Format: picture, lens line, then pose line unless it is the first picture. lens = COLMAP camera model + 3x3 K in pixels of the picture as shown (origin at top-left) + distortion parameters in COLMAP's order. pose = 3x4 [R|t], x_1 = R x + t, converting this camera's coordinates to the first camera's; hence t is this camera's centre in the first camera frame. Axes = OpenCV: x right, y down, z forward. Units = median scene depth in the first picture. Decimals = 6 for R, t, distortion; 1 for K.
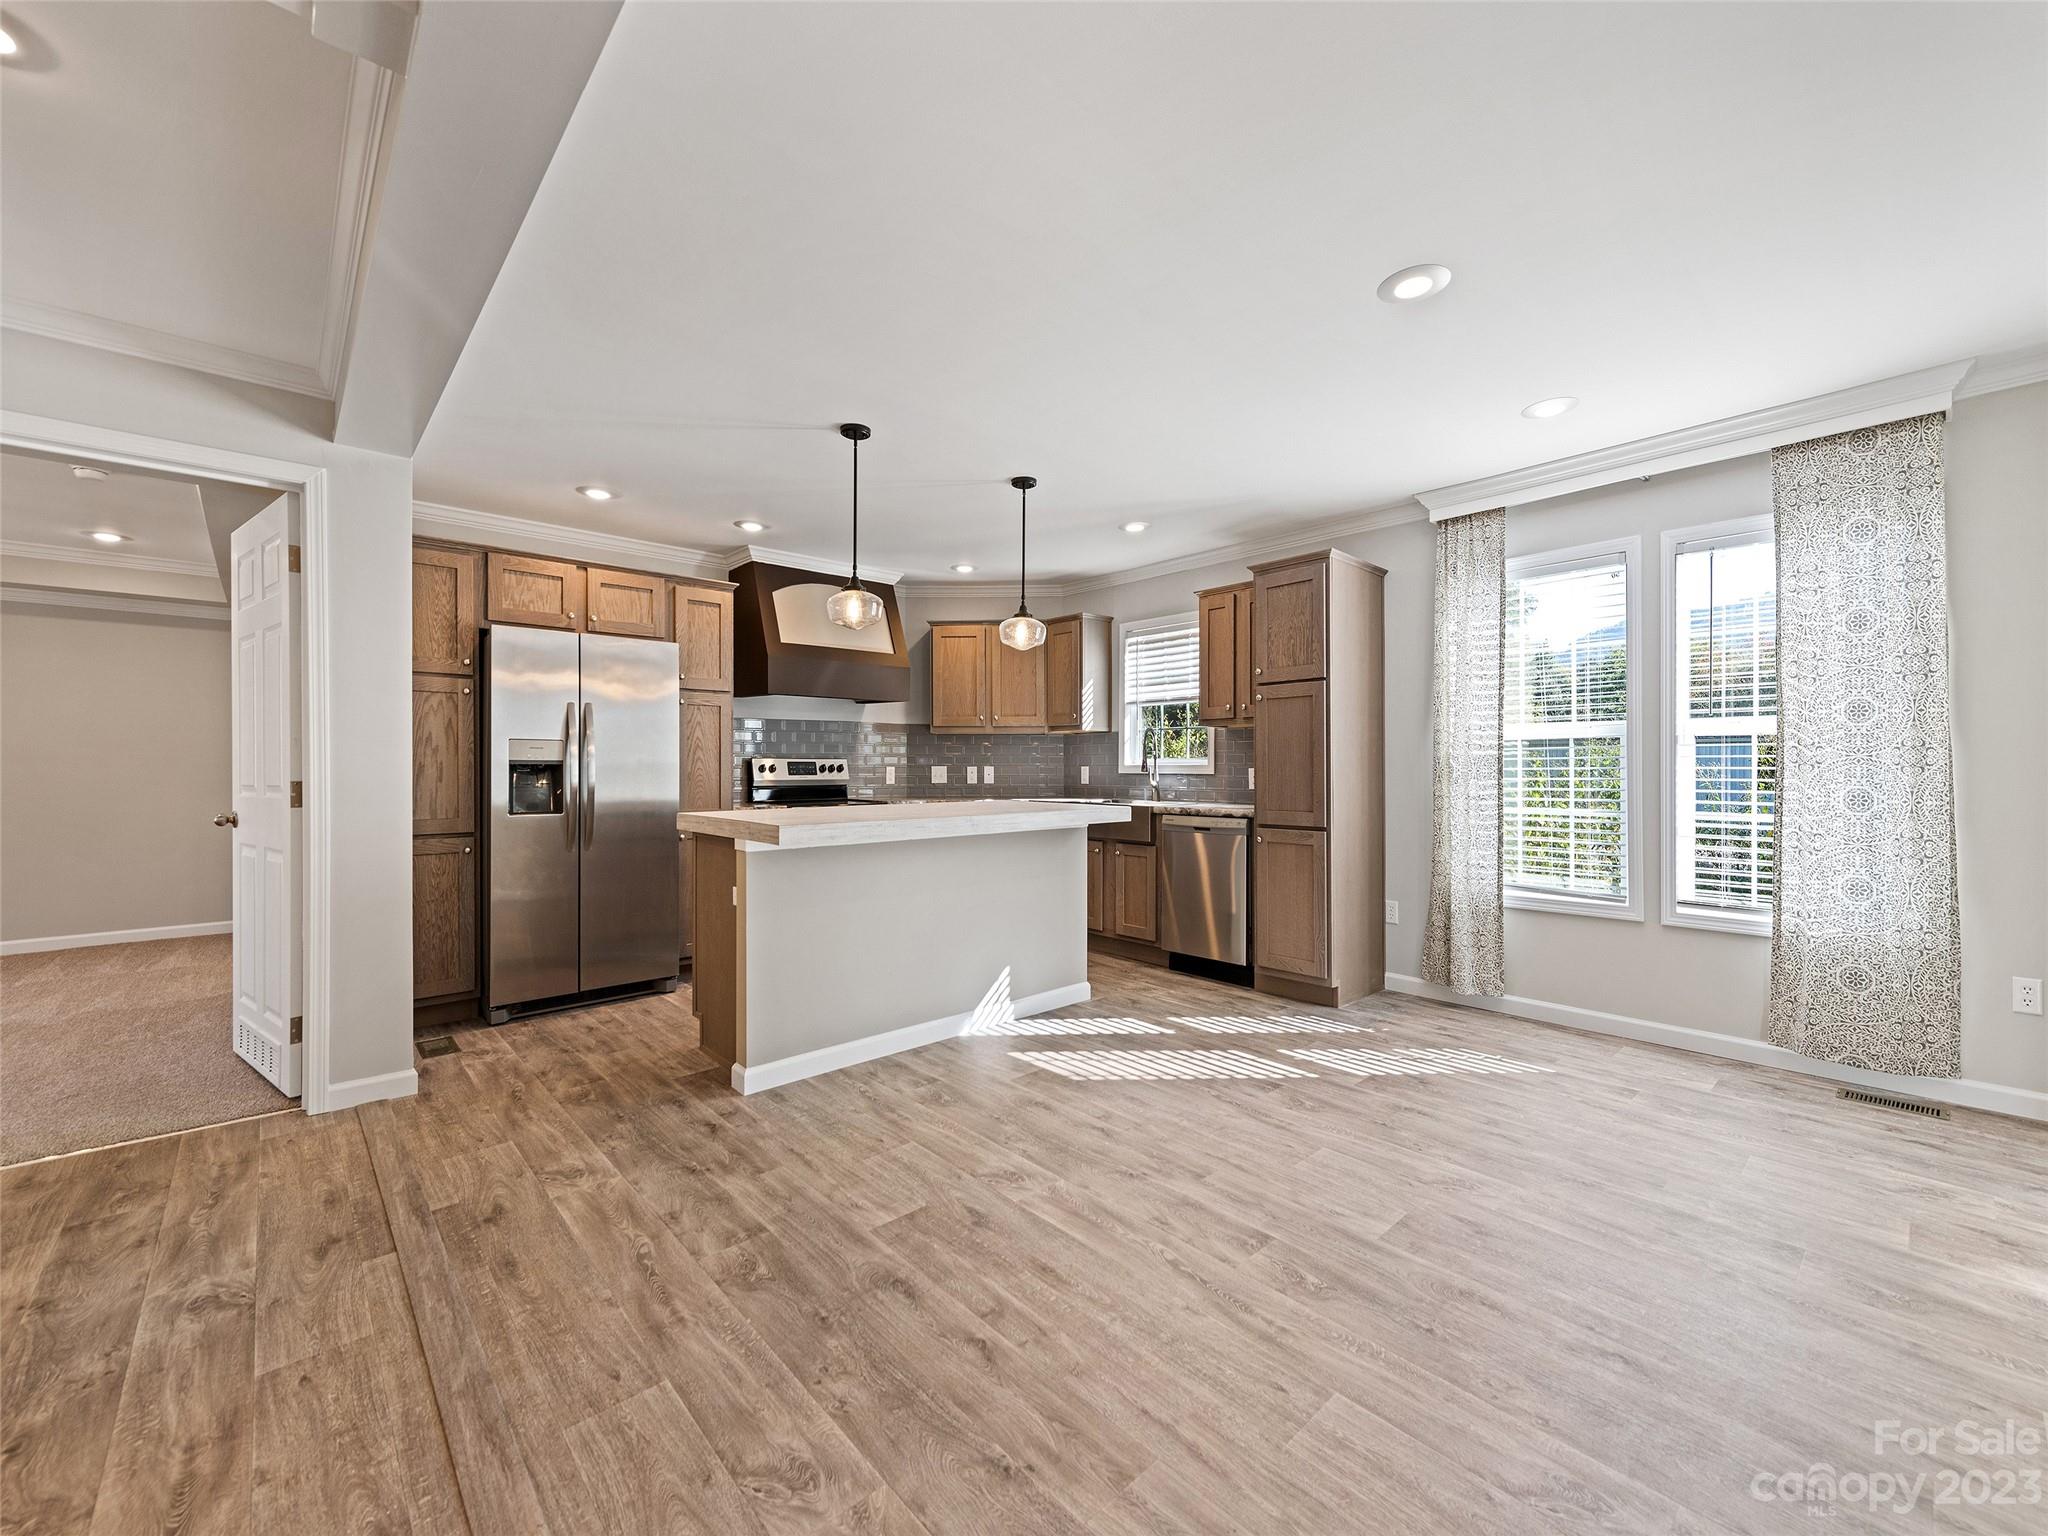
lens RADIAL K [[840.4, 0, 1031.5], [0, 840.4, 766.8], [0, 0, 1]] dist [0.014160, -0.000773]
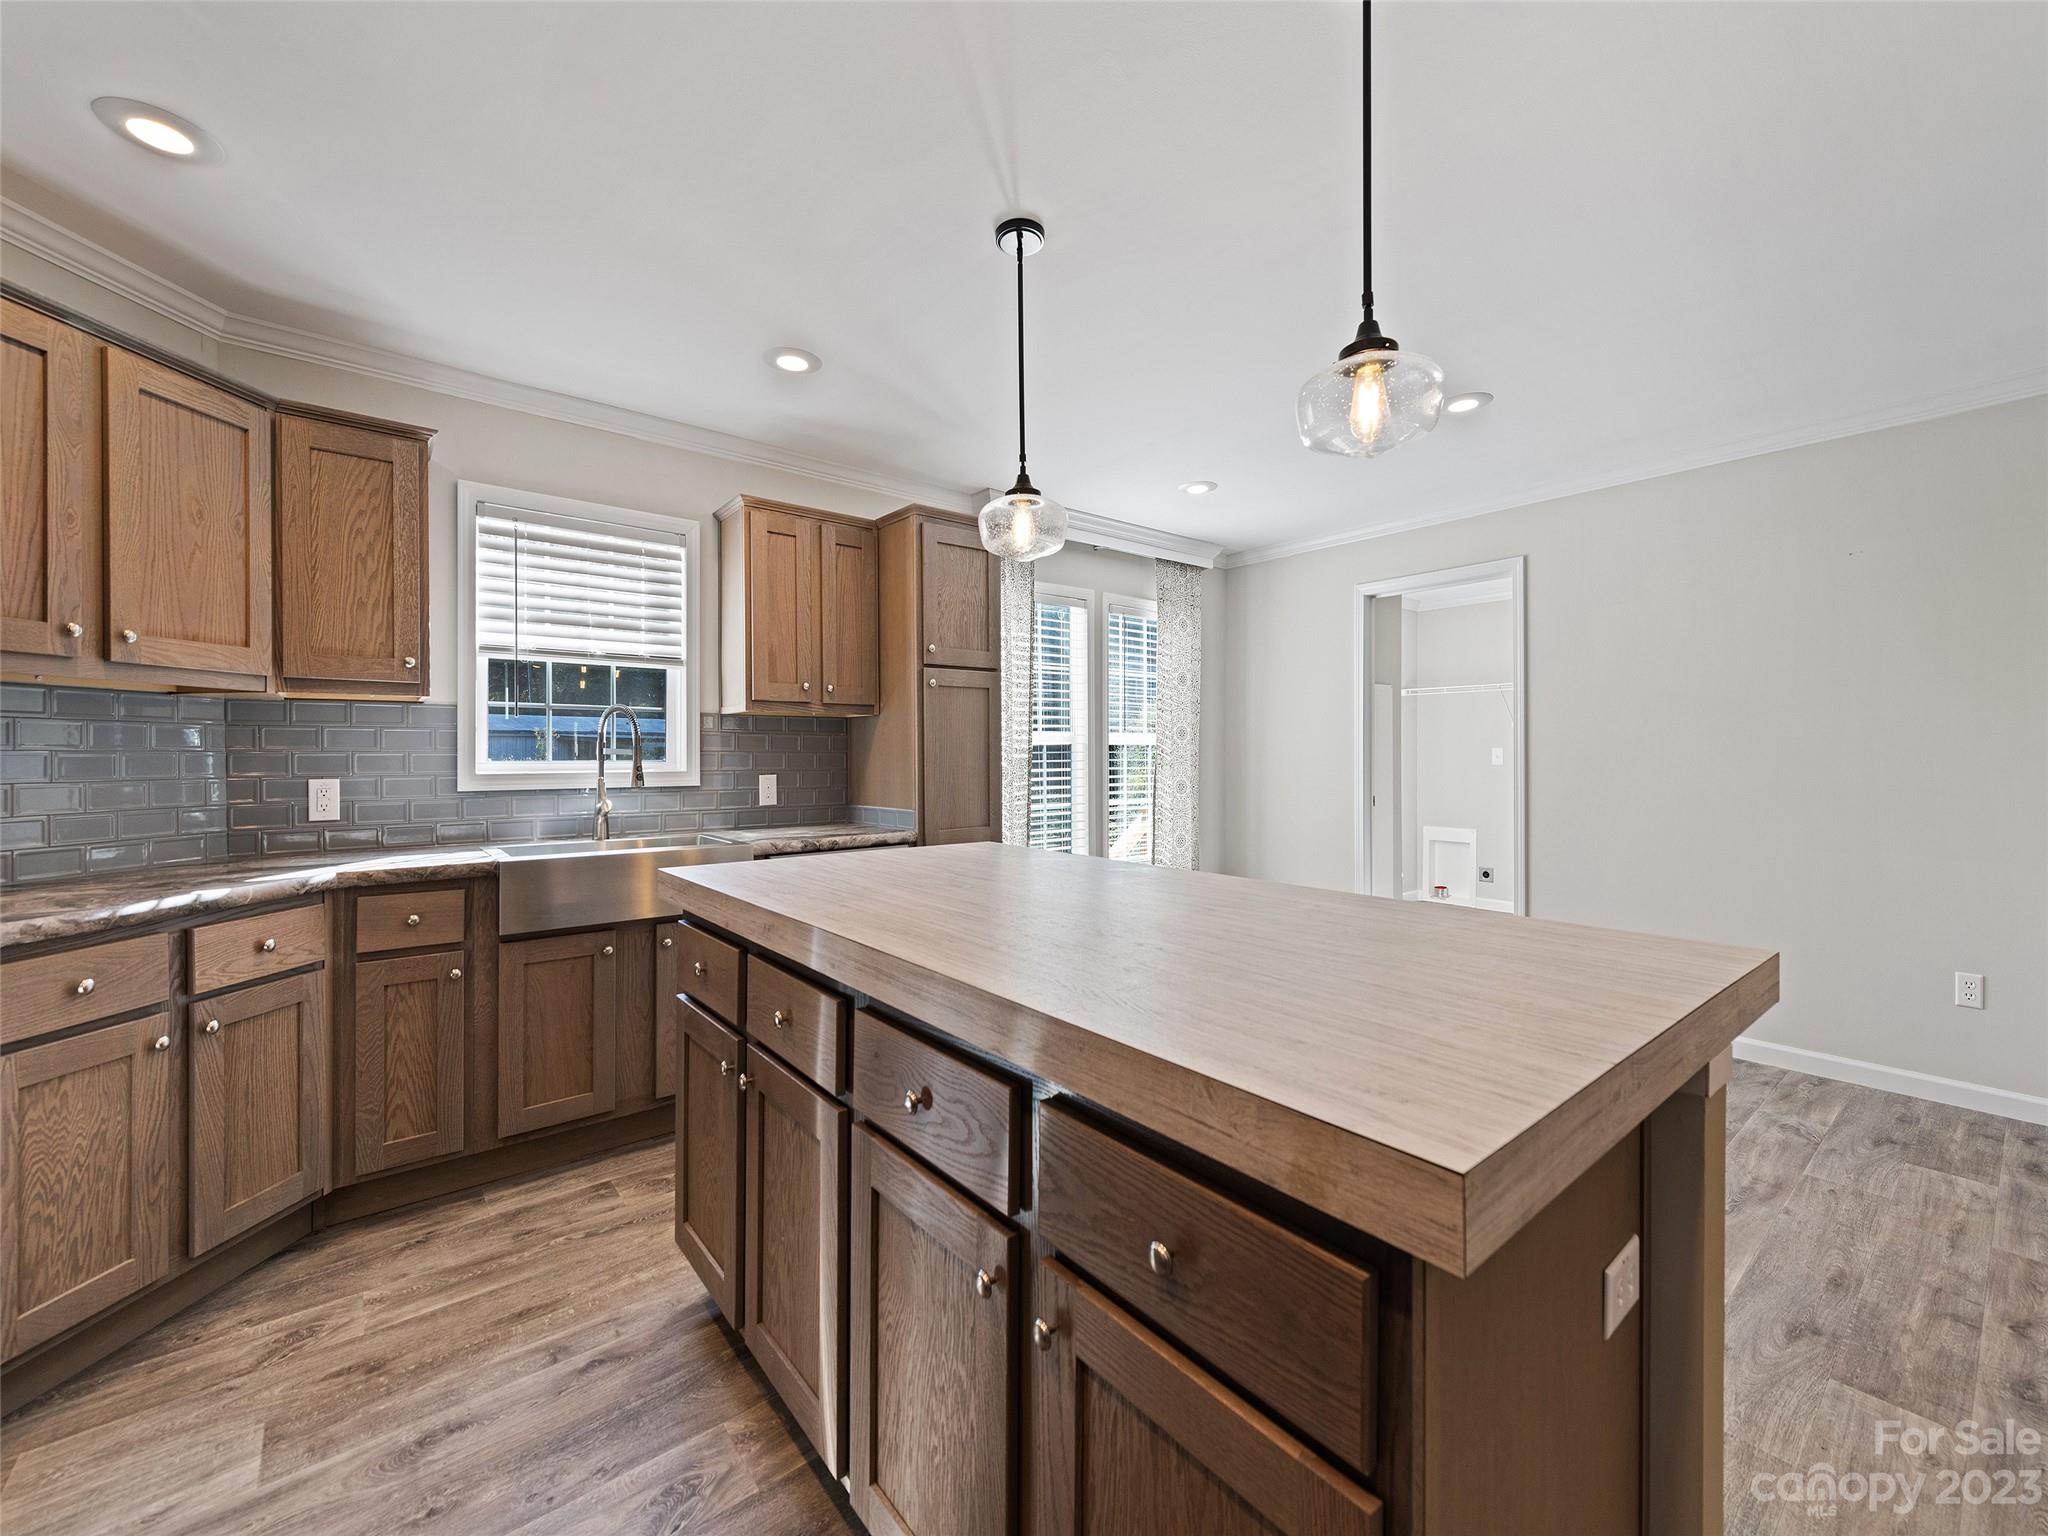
lens RADIAL K [[840.4, 0, 1004.0], [0, 840.4, 763.2], [0, 0, 1]] dist [0.014160, -0.000773]
pose [[0.055780, -0.011690, 0.998375, -0.517271], [-0.000130, 0.999931, 0.011715, -0.019969], [-0.998443, -0.000783, 0.055775, 0.948469]]
